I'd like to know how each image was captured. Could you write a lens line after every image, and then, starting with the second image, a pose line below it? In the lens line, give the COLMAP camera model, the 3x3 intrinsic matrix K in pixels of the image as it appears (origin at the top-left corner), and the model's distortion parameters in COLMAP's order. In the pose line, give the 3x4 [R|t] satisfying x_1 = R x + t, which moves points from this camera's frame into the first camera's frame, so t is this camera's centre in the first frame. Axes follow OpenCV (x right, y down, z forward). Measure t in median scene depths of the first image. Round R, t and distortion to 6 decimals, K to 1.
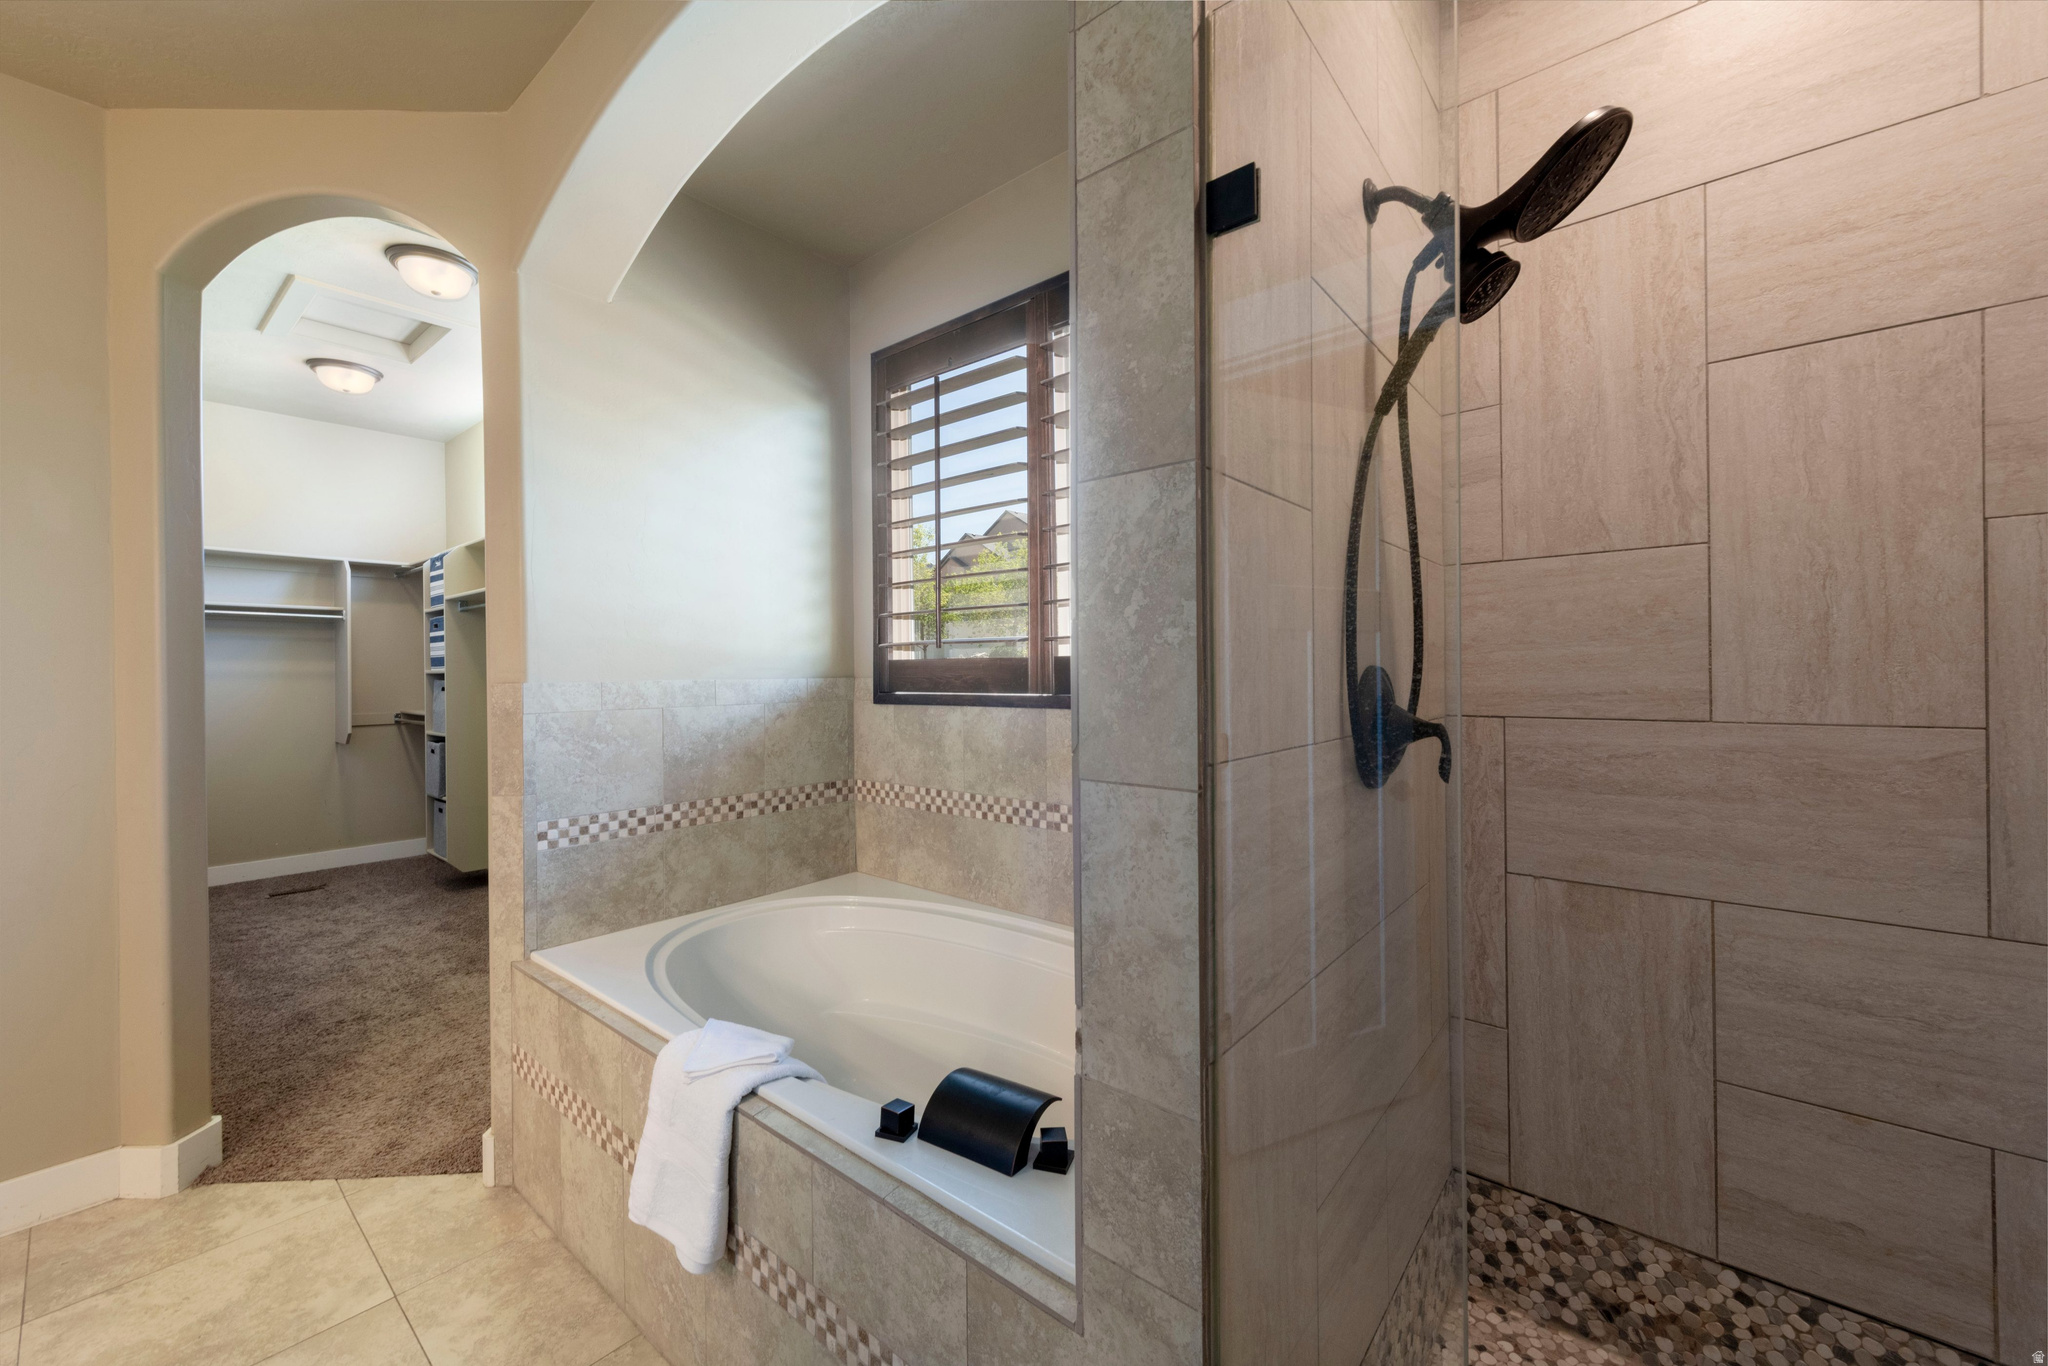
lens RADIAL K [[798.1, 0, 1011.6], [0, 798.1, 675.0], [0, 0, 1]] dist [0.004855, -0.000096]
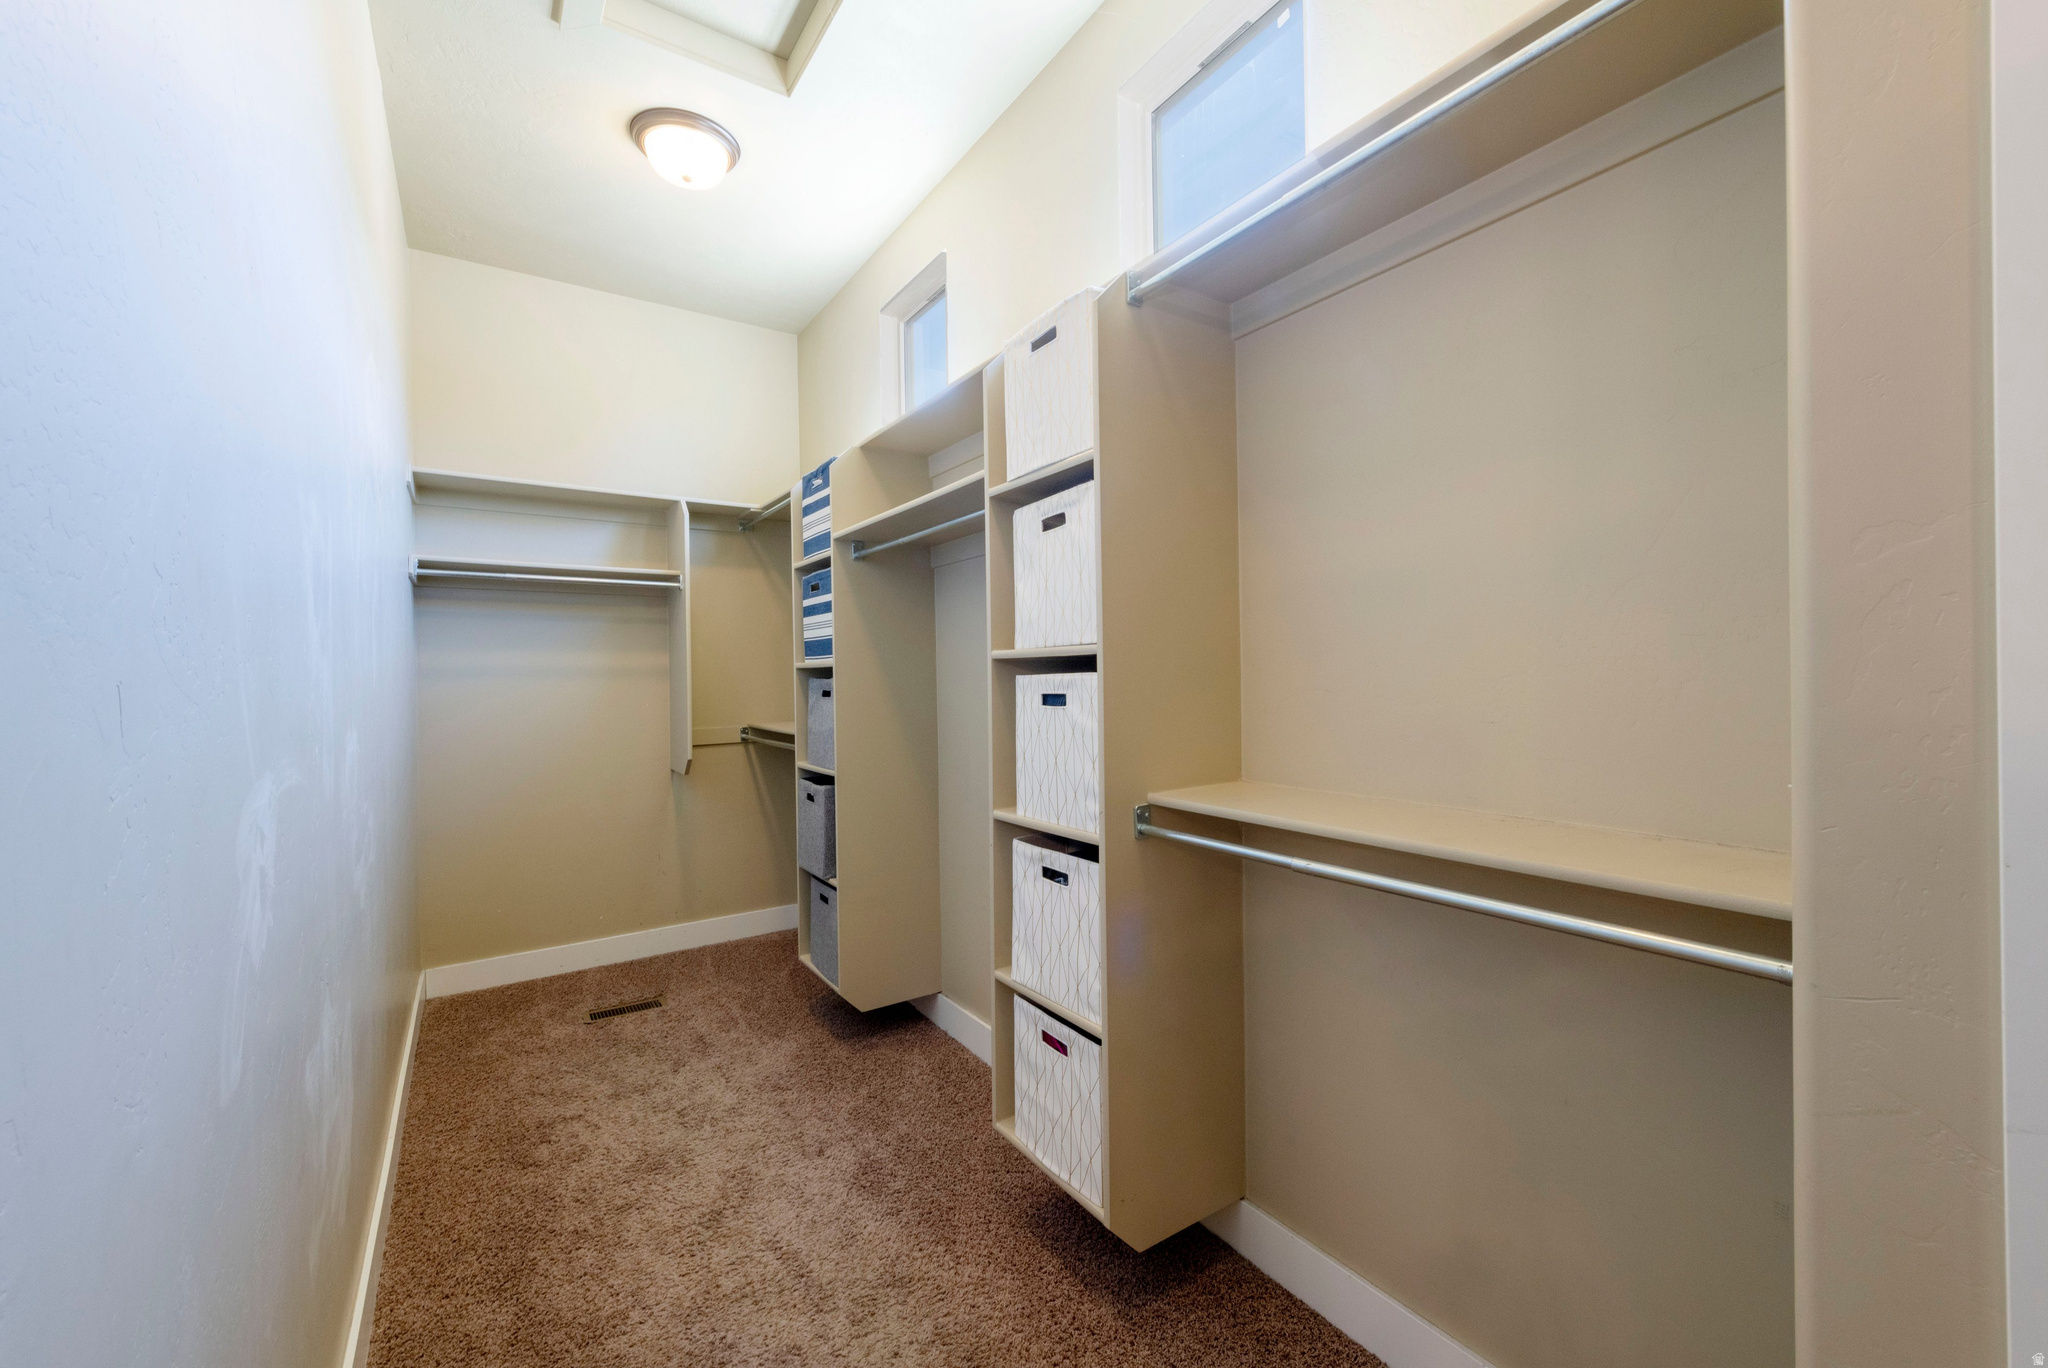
lens RADIAL K [[798.1, 0, 1033.5], [0, 798.1, 683.4], [0, 0, 1]] dist [0.004855, -0.000096]
pose [[0.965736, -0.000873, -0.259523, -0.403960], [0.003644, 0.999941, 0.010195, 0.004476], [0.259499, -0.010791, 0.965683, 0.462849]]
